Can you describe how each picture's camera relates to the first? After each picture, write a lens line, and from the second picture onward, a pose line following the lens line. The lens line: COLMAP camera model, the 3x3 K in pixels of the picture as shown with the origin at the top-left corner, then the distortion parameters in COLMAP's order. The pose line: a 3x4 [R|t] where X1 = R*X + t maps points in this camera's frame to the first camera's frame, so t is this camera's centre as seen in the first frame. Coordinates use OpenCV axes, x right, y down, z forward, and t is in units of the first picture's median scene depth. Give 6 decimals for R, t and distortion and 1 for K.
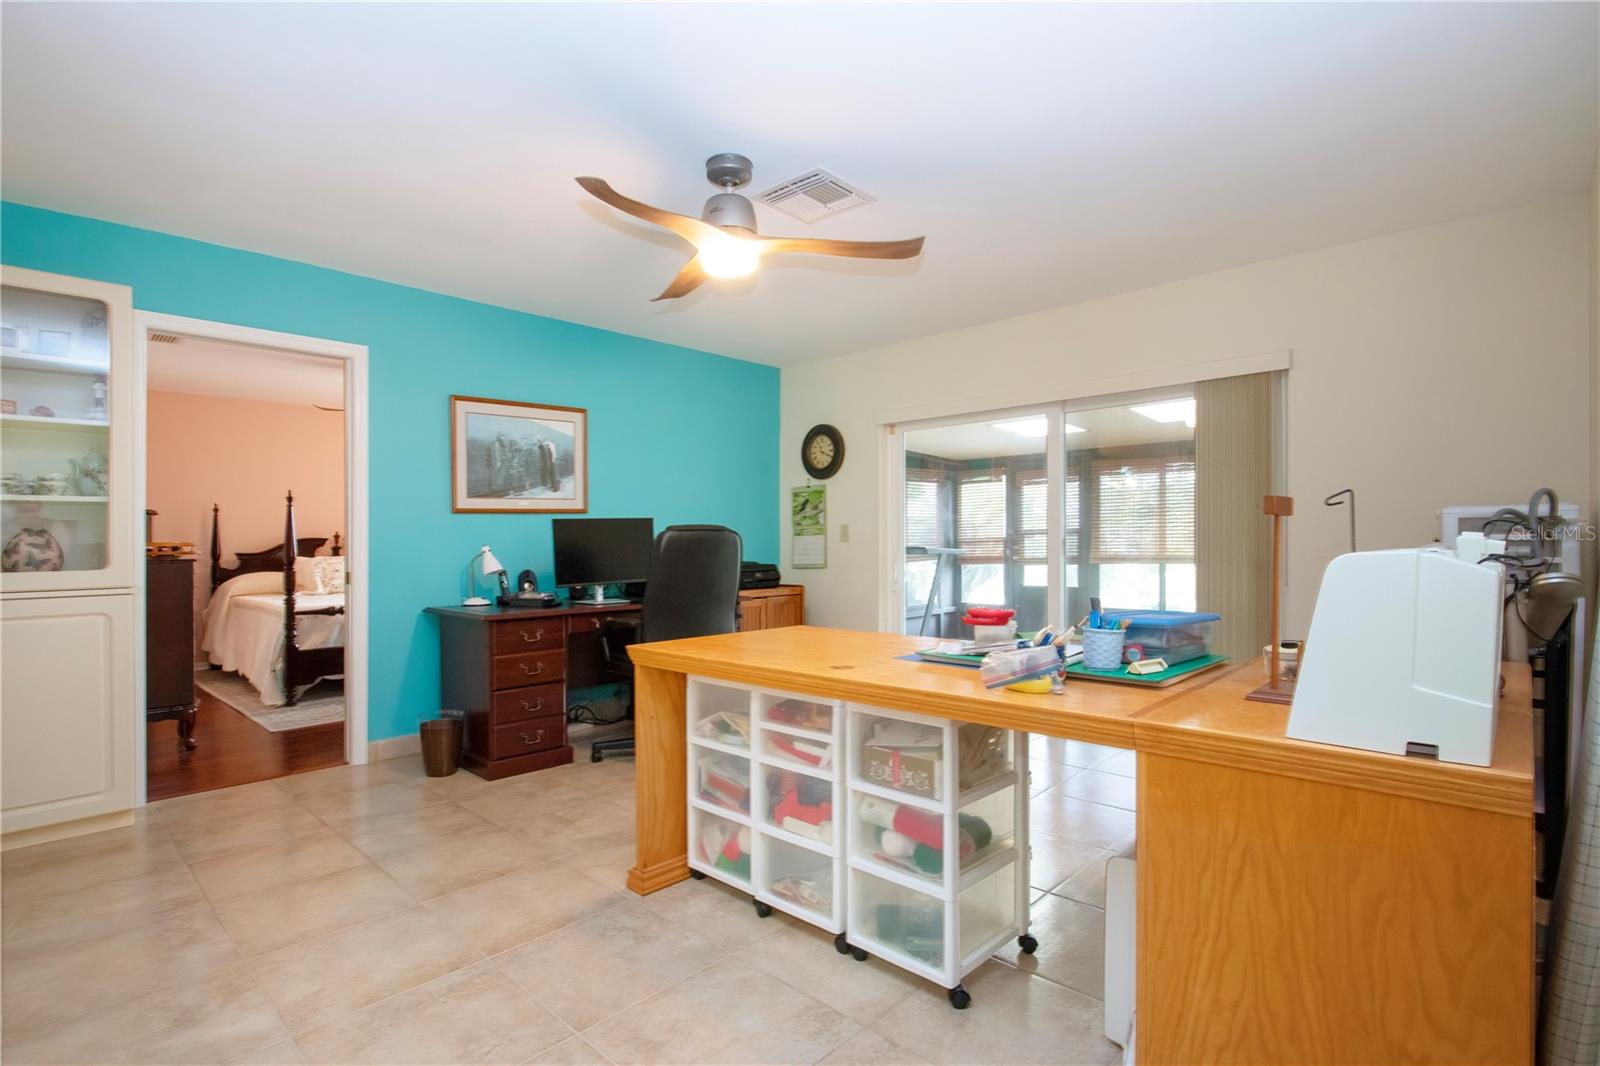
lens RADIAL K [[745.3, 0, 806.0], [0, 745.3, 515.6], [0, 0, 1]] dist [-0.000181, 0.000057]
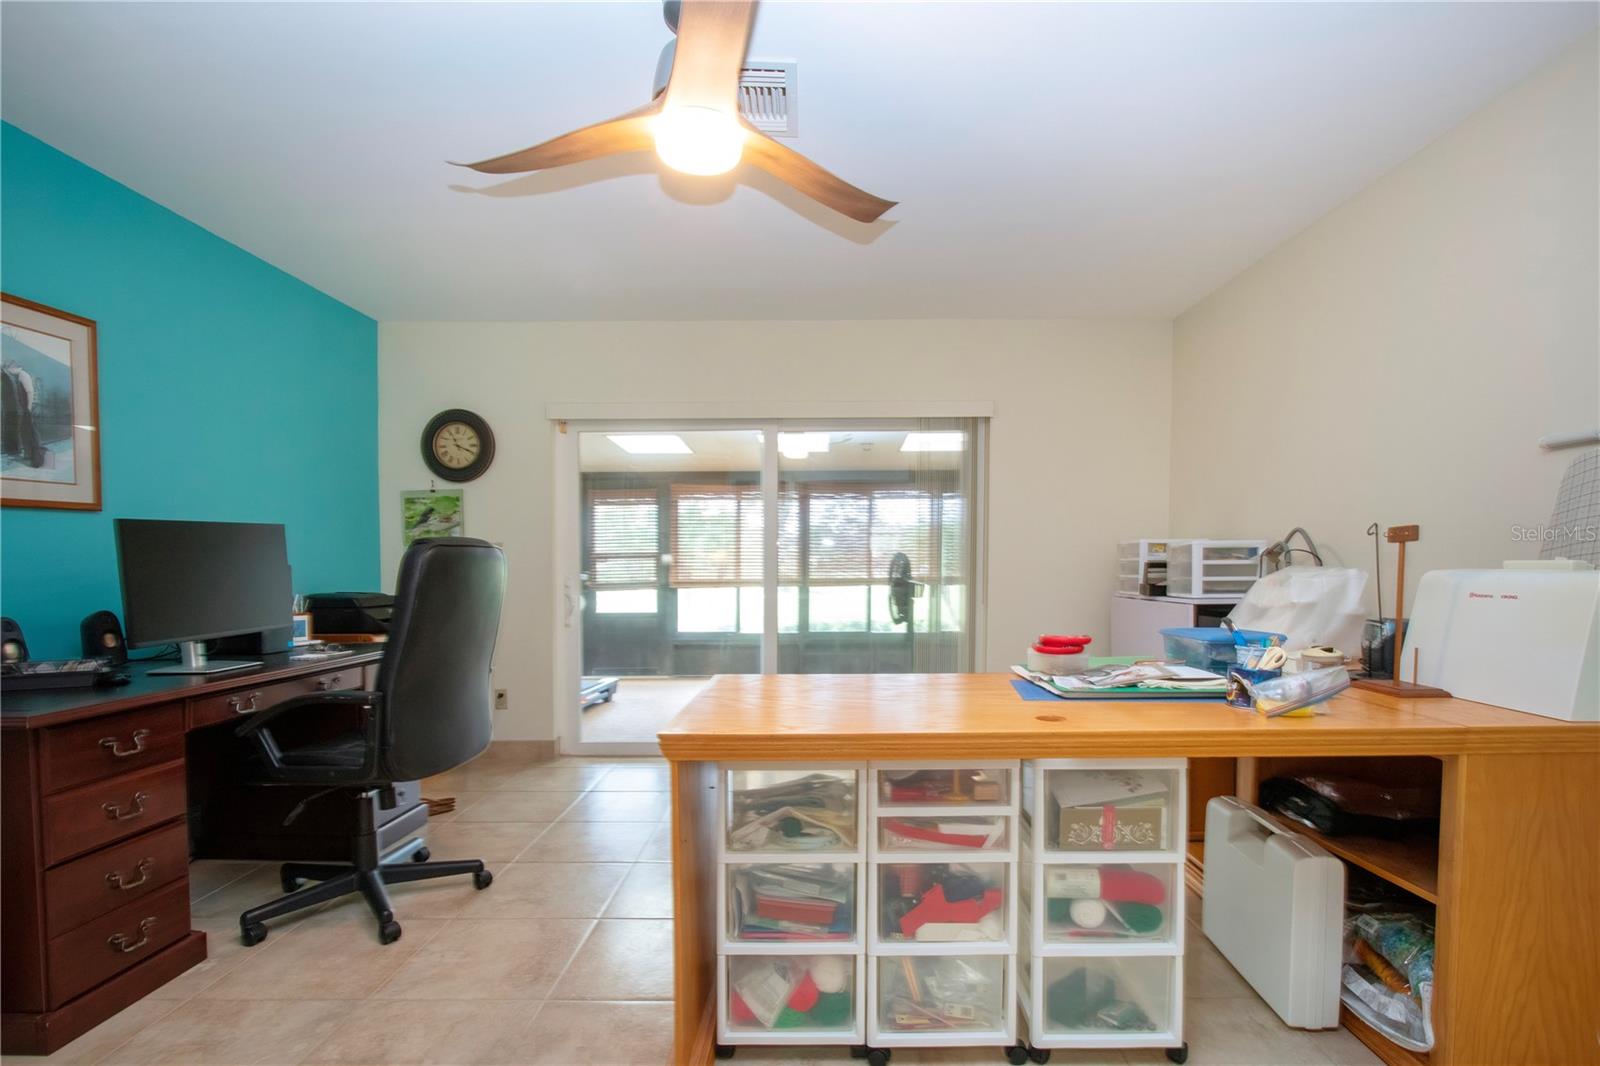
lens RADIAL K [[752.7, 0, 803.2], [0, 752.7, 579.7], [0, 0, 1]] dist [-0.009151, -0.000559]
pose [[0.741334, -0.009402, 0.671070, -0.339904], [-0.025567, 0.998780, 0.042237, 0.012937], [-0.670649, -0.048468, 0.740190, 0.288092]]
